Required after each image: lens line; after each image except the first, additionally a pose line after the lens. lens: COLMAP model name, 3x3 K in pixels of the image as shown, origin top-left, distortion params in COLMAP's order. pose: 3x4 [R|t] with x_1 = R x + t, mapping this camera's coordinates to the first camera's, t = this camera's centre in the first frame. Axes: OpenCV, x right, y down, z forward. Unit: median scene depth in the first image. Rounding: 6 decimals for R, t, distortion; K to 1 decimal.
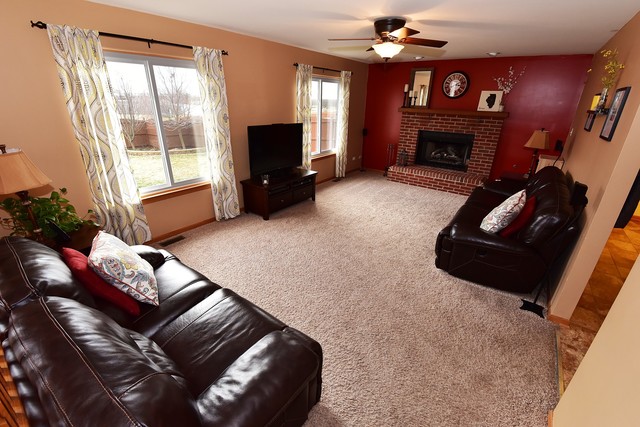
lens RADIAL K [[281.1, 0, 323.0], [0, 281.1, 214.1], [0, 0, 1]] dist [-0.005145, -0.000568]
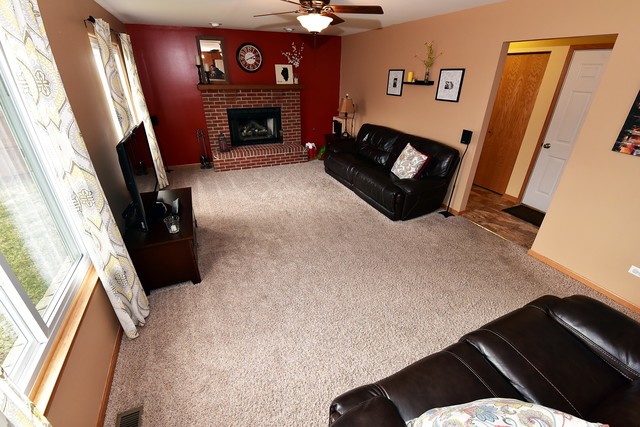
lens RADIAL K [[281.1, 0, 322.7], [0, 281.1, 211.7], [0, 0, 1]] dist [-0.005145, -0.000568]
pose [[0.494047, -0.401665, 0.771092, -0.376128], [0.332987, 0.906679, 0.258944, -0.147643], [-0.803142, 0.128834, 0.581691, 0.305222]]
